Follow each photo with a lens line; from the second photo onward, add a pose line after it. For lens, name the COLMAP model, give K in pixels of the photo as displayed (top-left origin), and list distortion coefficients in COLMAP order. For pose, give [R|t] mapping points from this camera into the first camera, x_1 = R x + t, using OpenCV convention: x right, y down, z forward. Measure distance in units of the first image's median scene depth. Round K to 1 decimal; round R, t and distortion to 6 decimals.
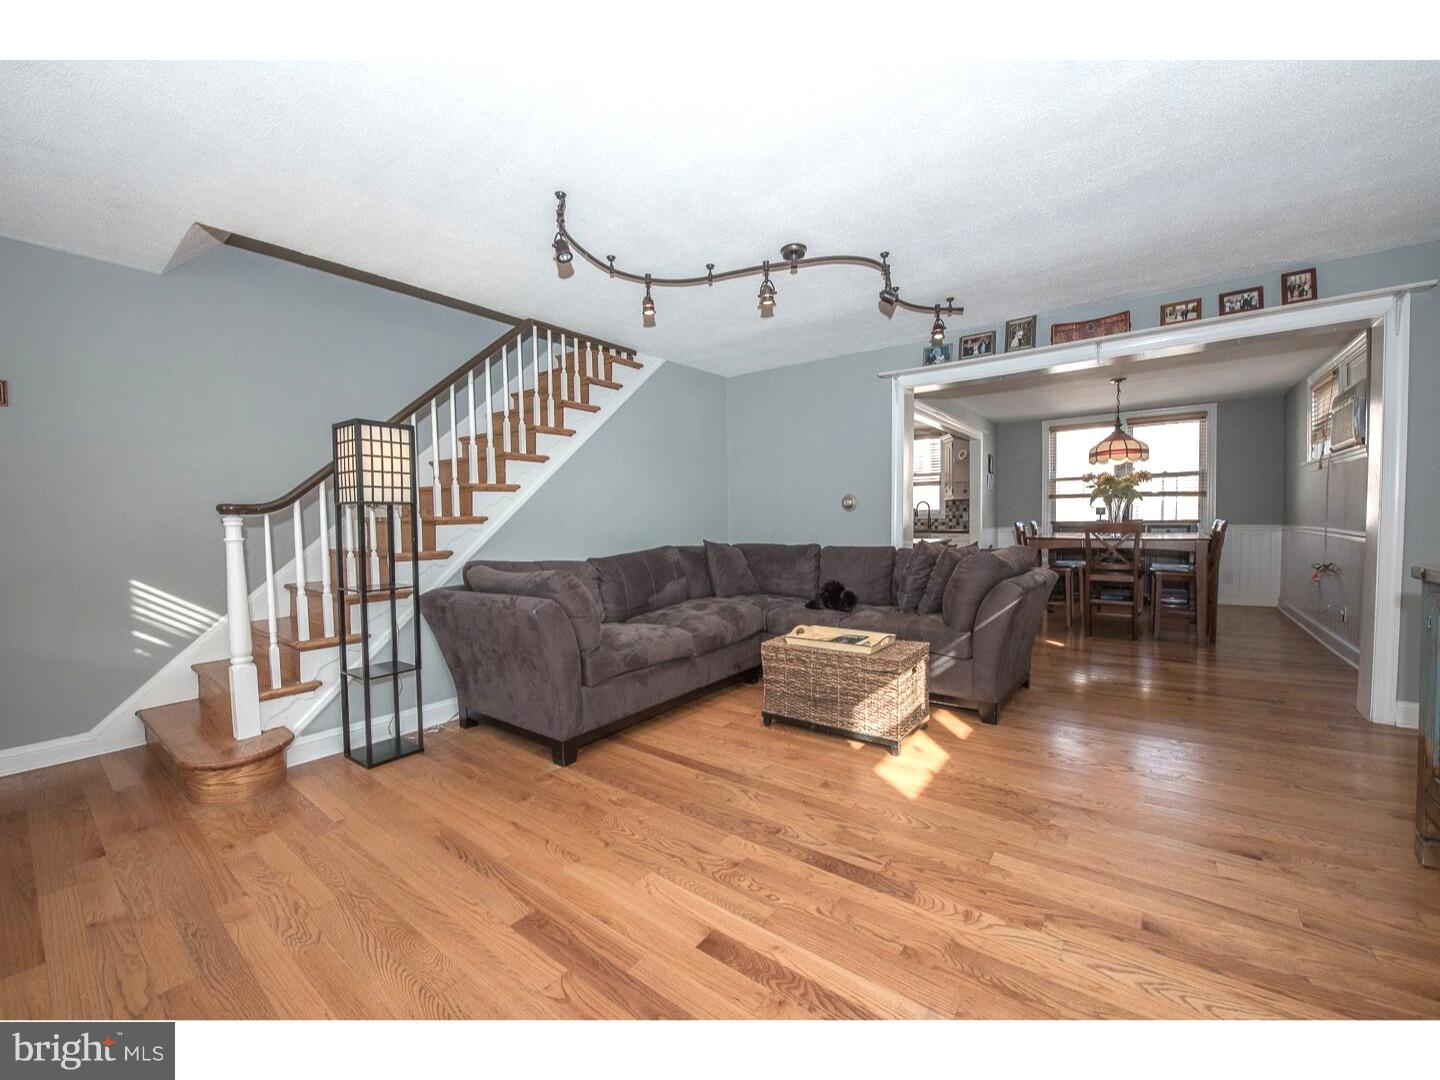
lens RADIAL K [[568.5, 0, 720.1], [0, 568.5, 543.2], [0, 0, 1]] dist [-0.015400, -0.002401]
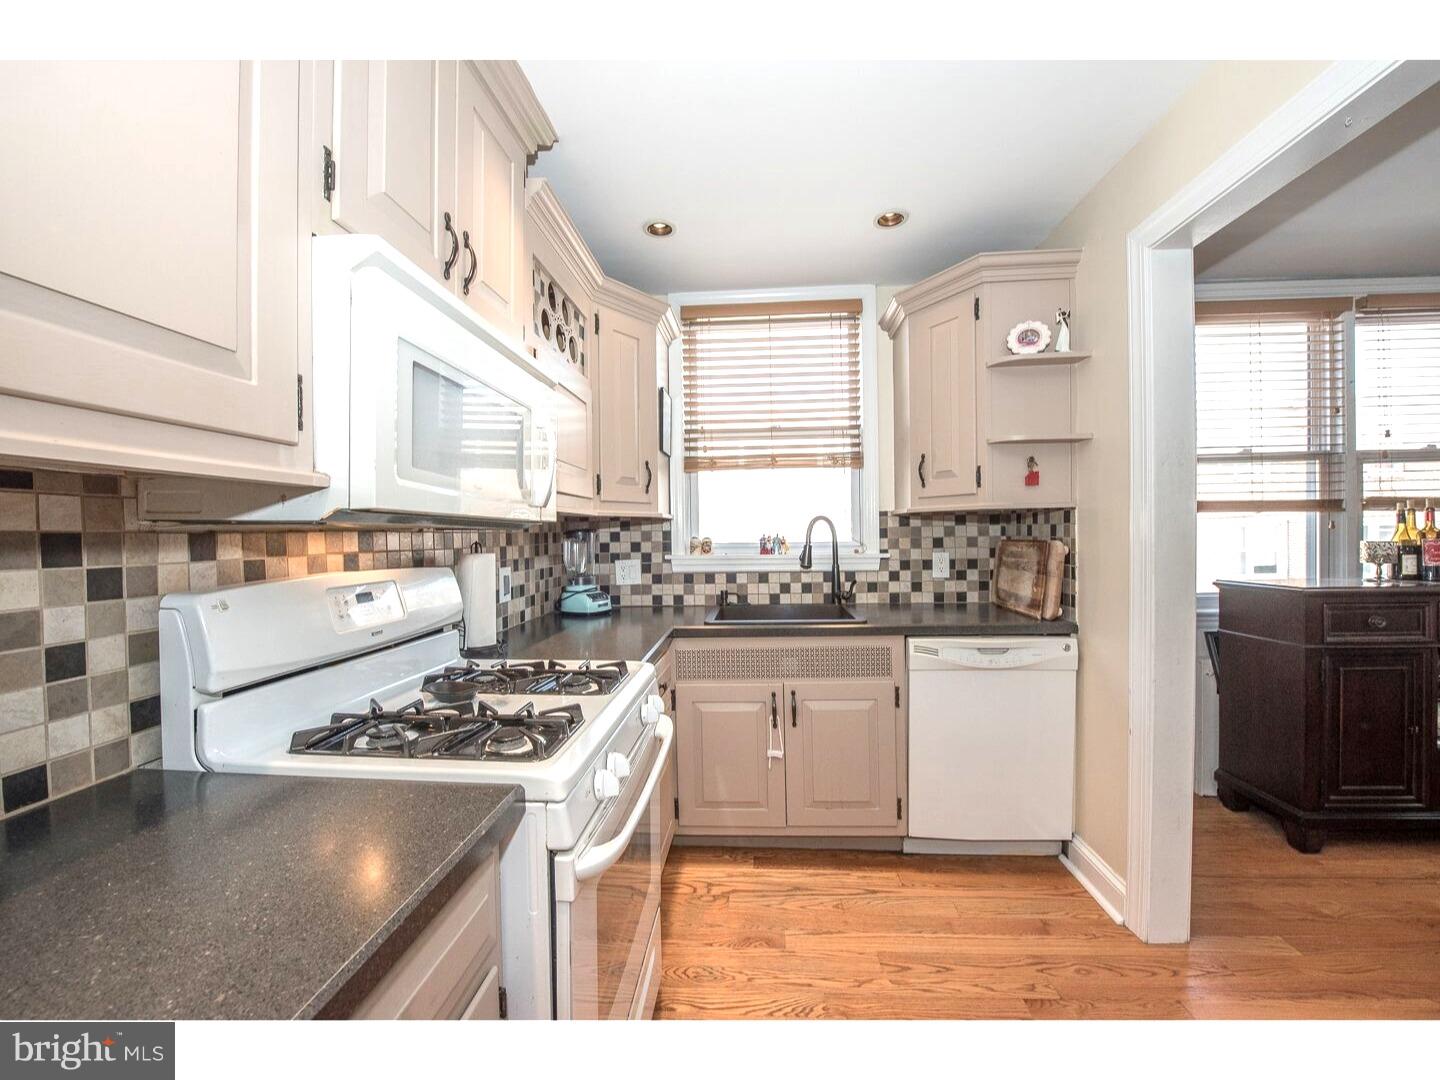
lens RADIAL K [[568.5, 0, 720.1], [0, 568.5, 543.2], [0, 0, 1]] dist [-0.015400, -0.002401]
pose [[0.840196, -0.006328, 0.542245, 0.161696], [0.024821, 0.999333, -0.026797, -0.056720], [-0.541714, 0.035974, 0.839793, 0.838812]]
